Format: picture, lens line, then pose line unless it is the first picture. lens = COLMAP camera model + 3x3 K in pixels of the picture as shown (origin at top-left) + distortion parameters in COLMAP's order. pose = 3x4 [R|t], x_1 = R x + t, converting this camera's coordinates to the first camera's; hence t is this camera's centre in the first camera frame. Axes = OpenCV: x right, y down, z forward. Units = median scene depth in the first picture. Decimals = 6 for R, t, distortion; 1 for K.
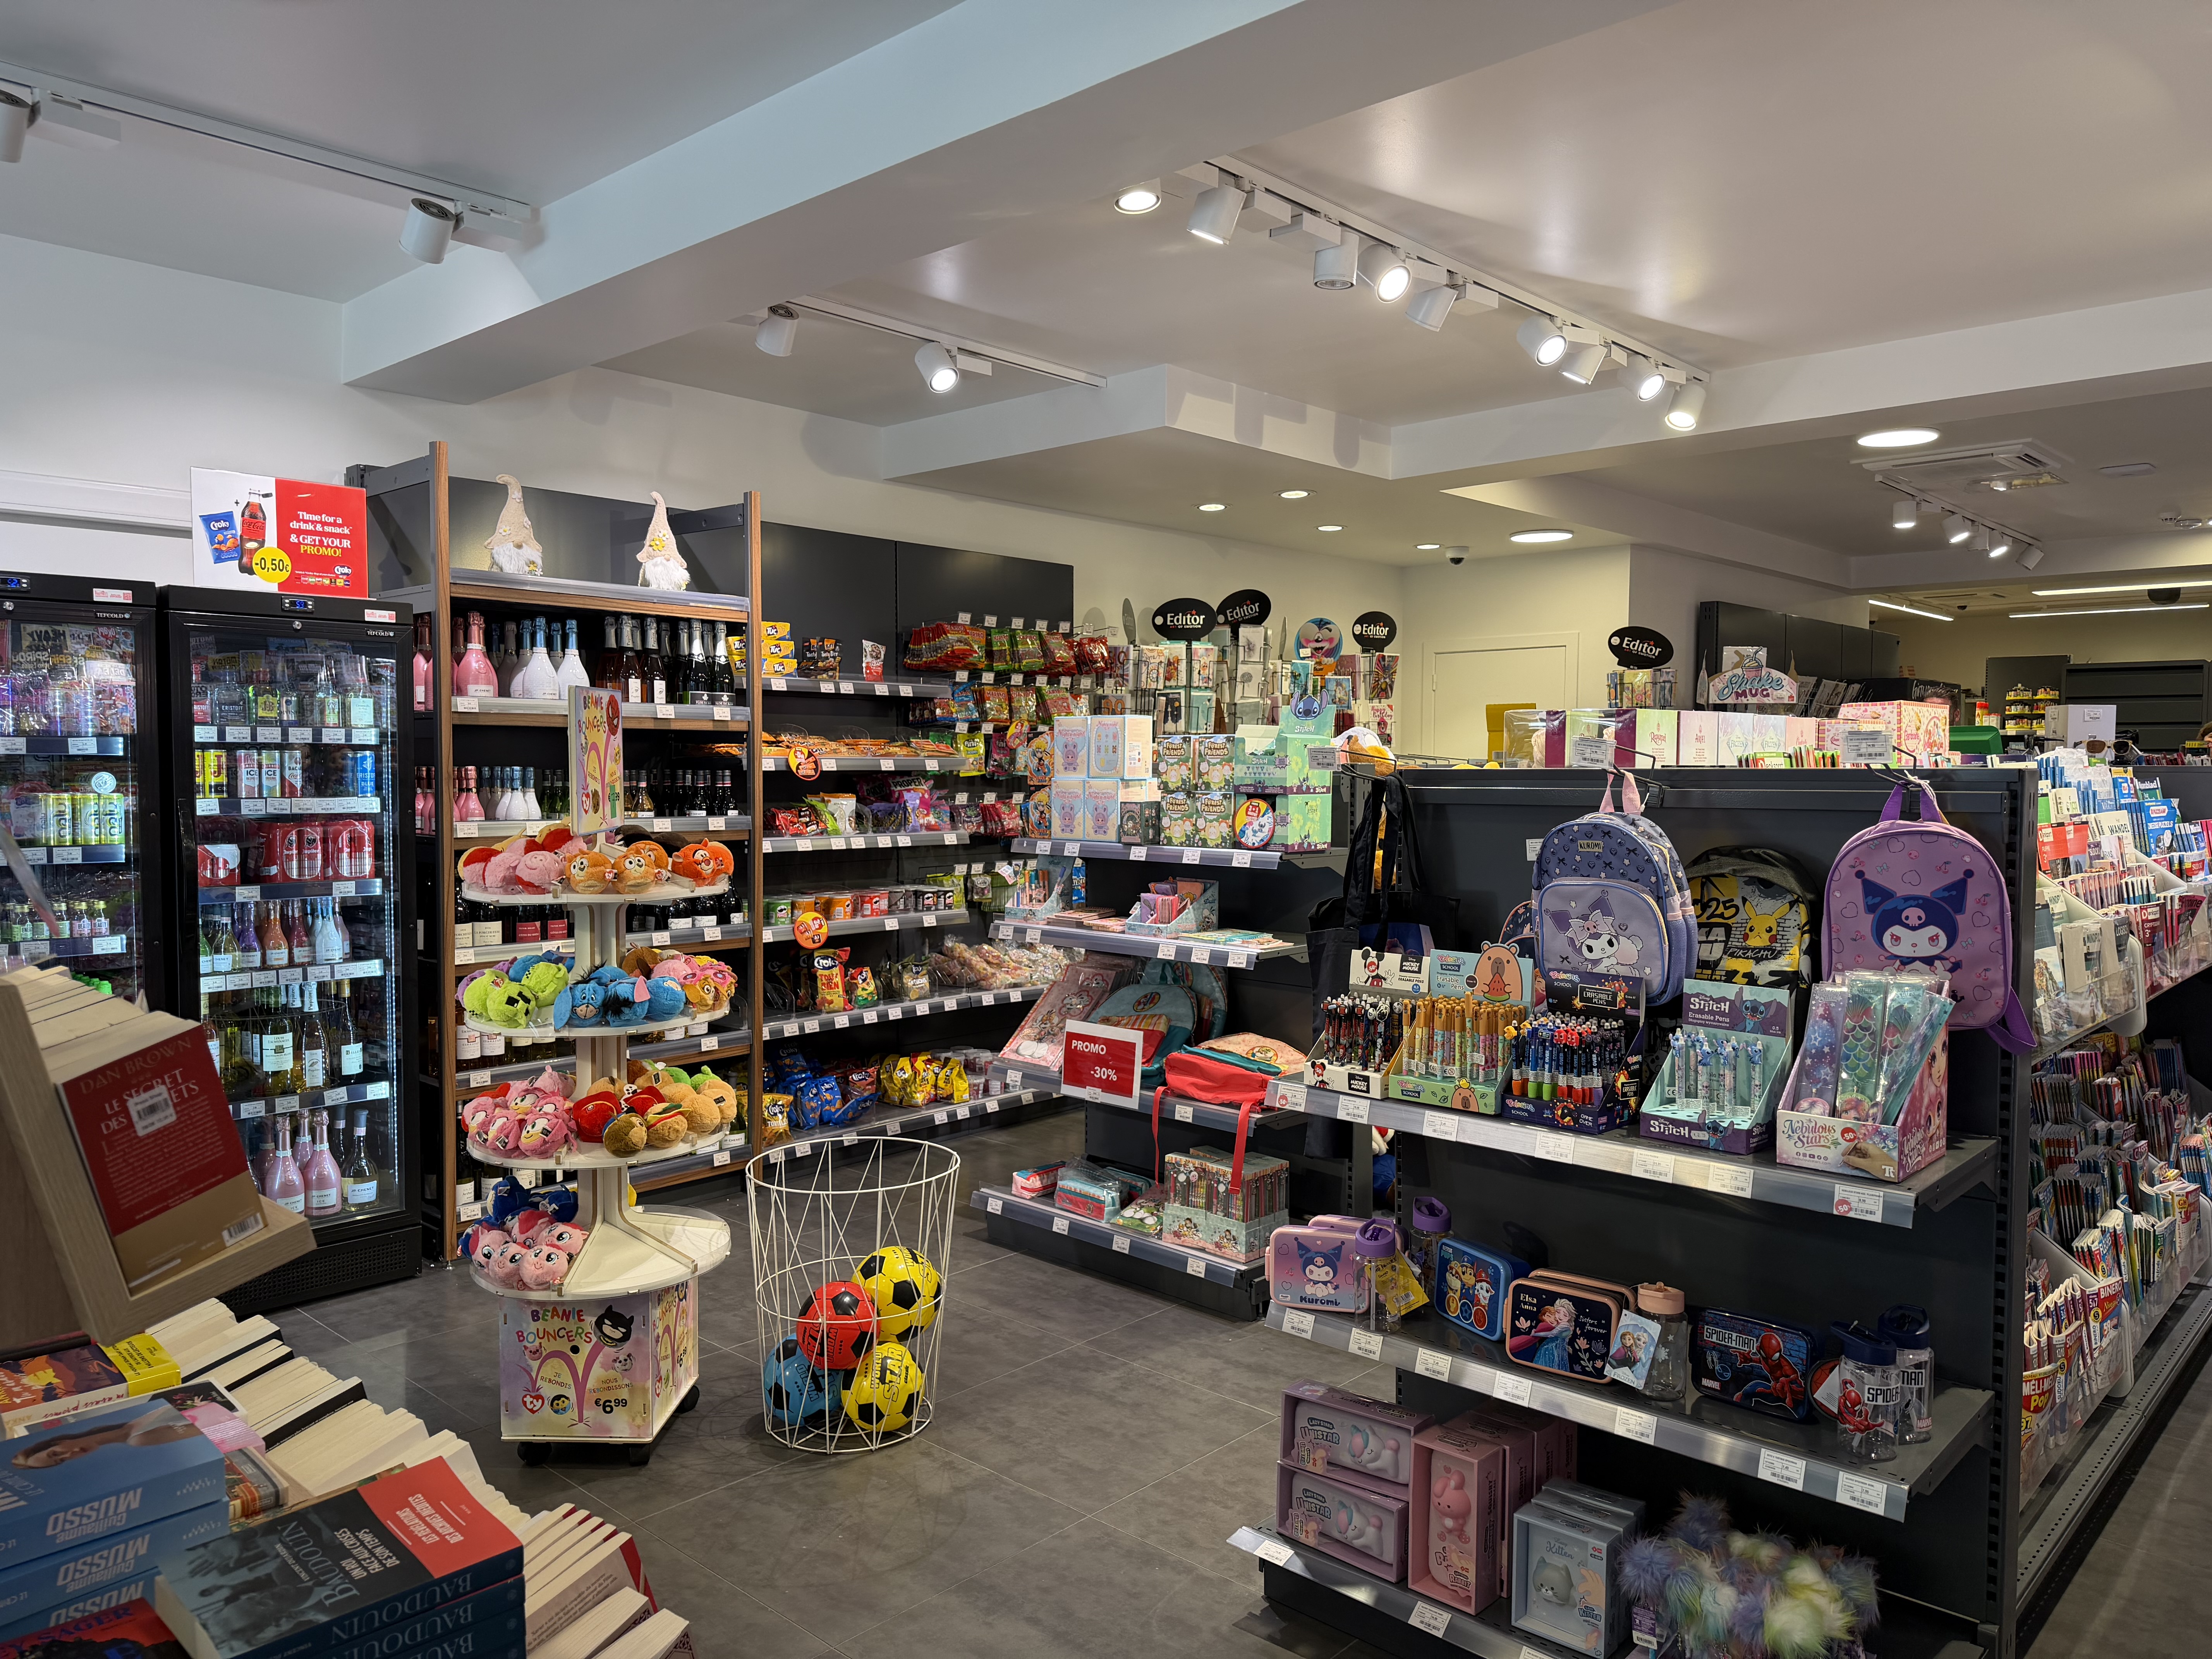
lens RADIAL K [[1539.1, 0, 1106.0], [0, 1539.1, 829.5], [0, 0, 1]] dist [0.137495, -0.002293]
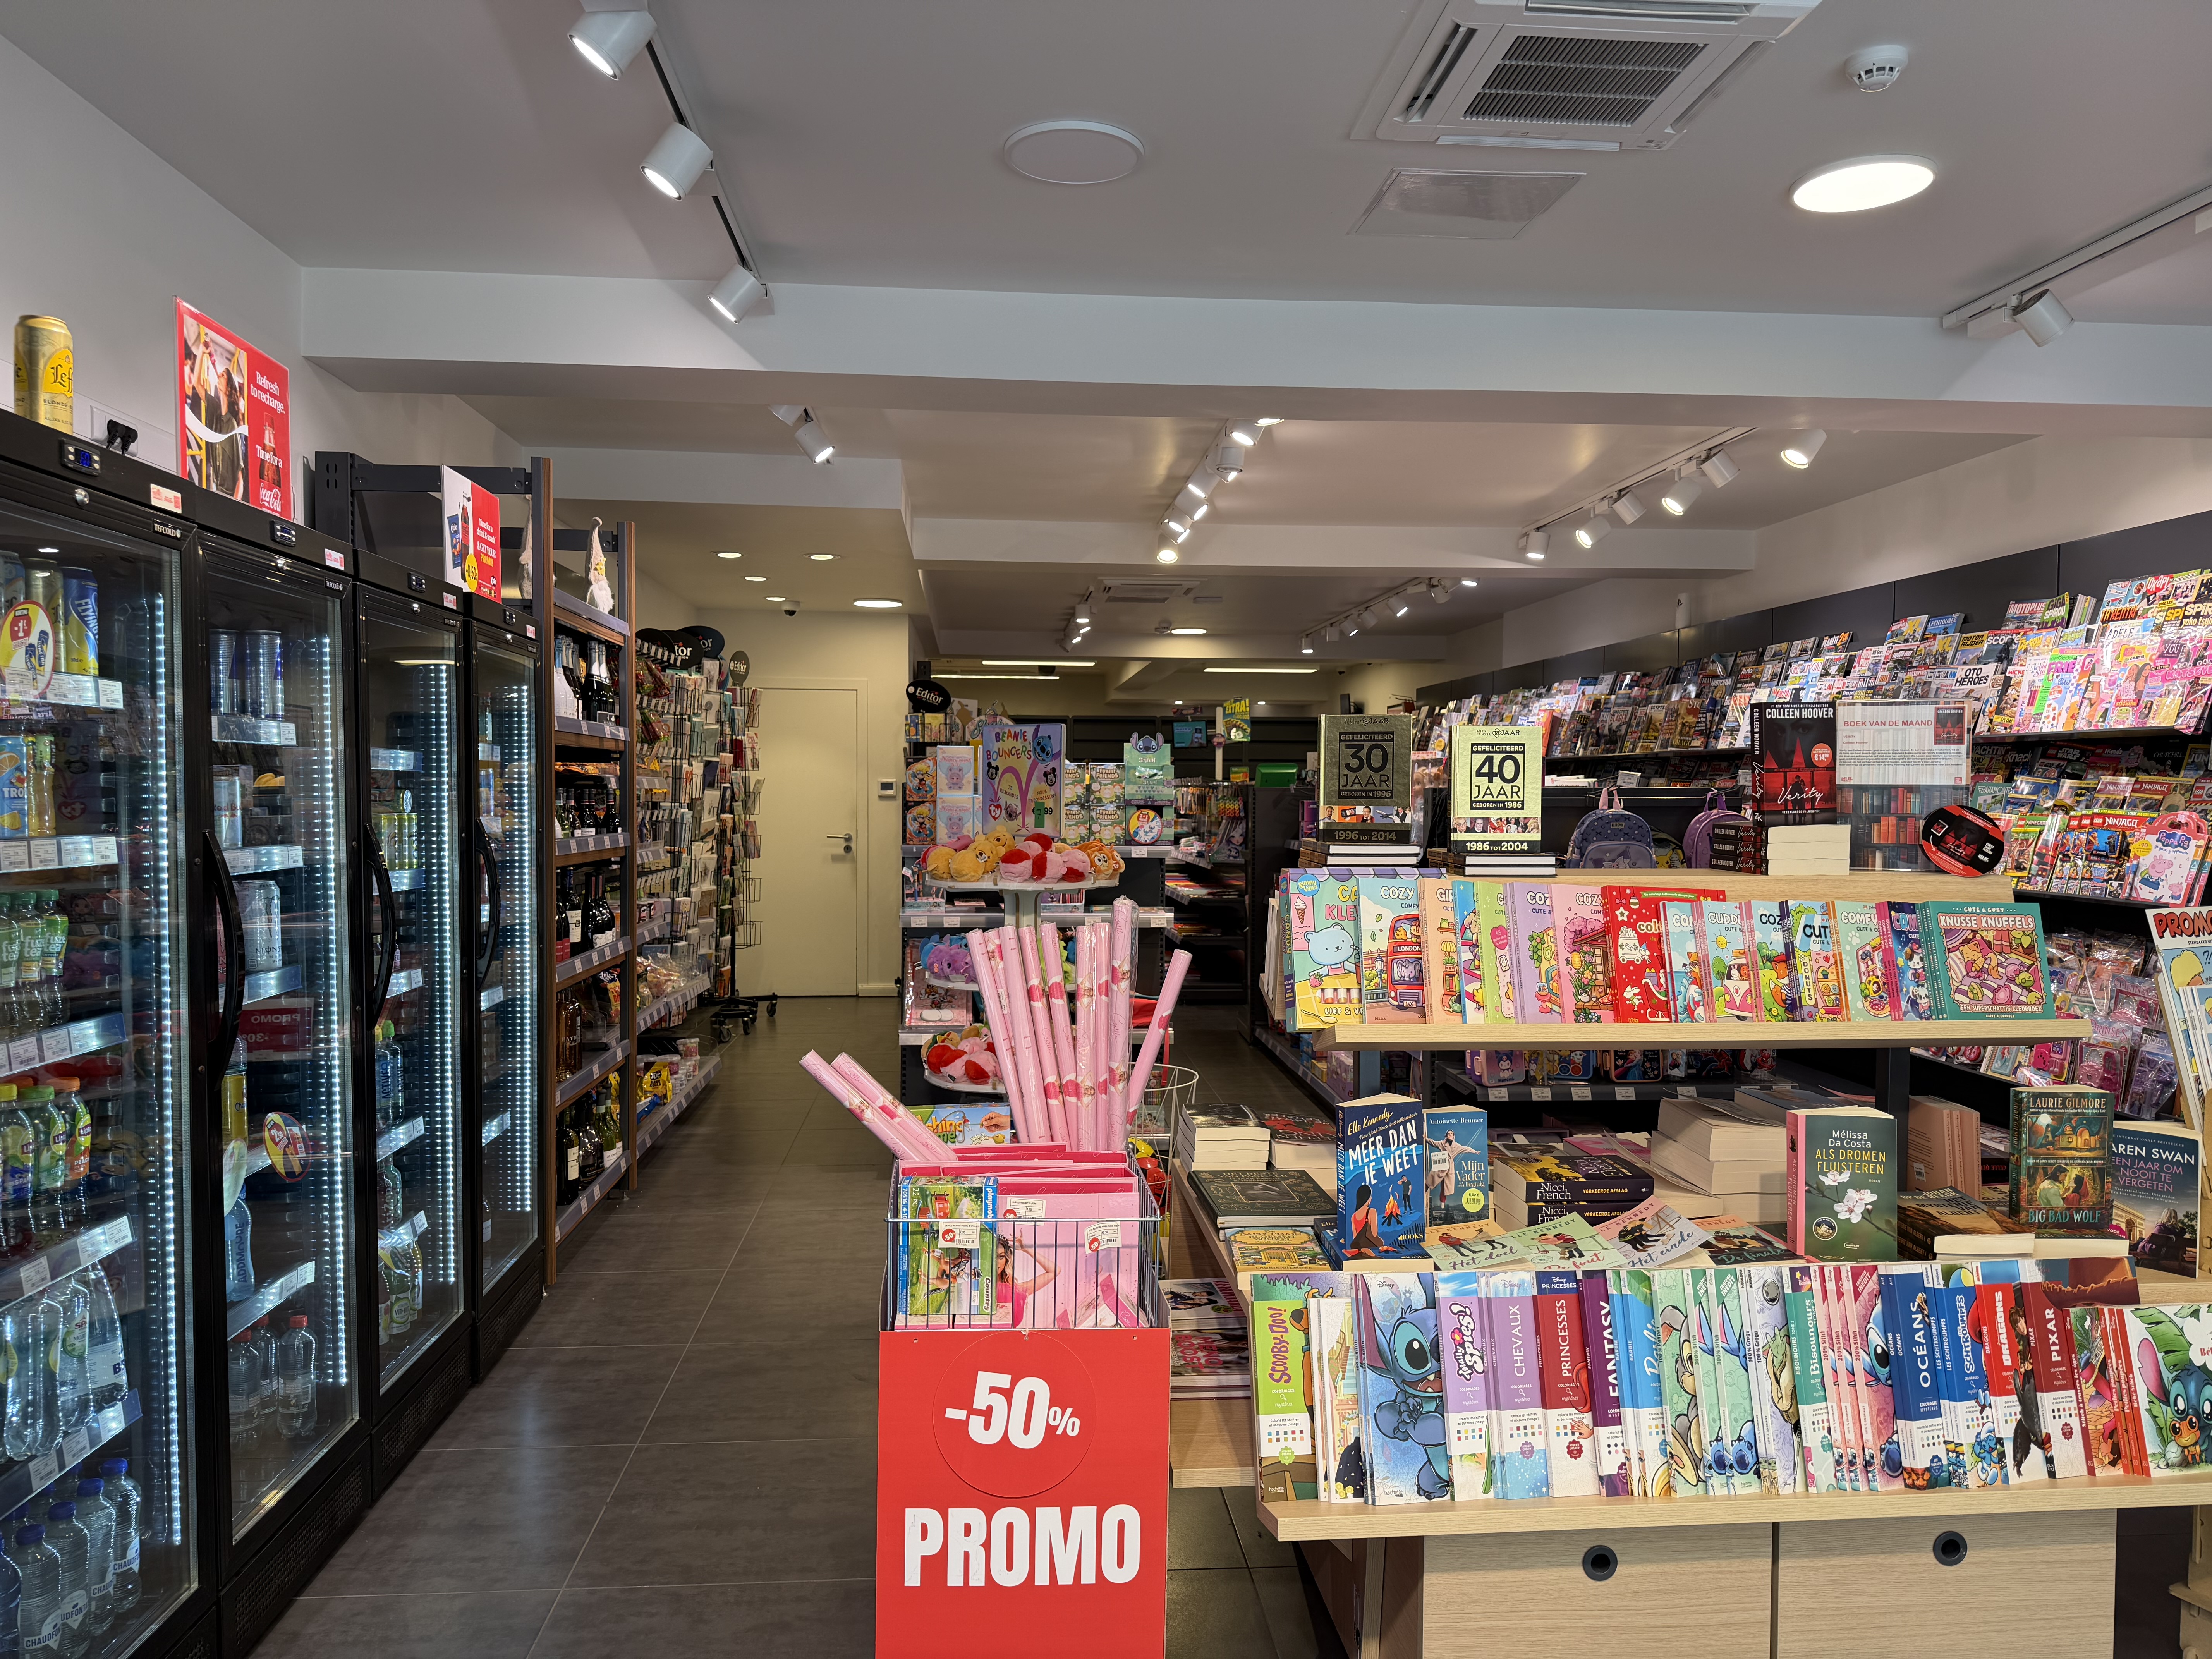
lens RADIAL K [[1539.1, 0, 1106.0], [0, 1539.1, 829.5], [0, 0, 1]] dist [0.137495, -0.002293]
pose [[0.659850, -0.018061, 0.751180, -0.954320], [0.028390, 0.999597, -0.000905, -0.000959], [-0.750861, 0.021923, 0.660096, 0.089574]]
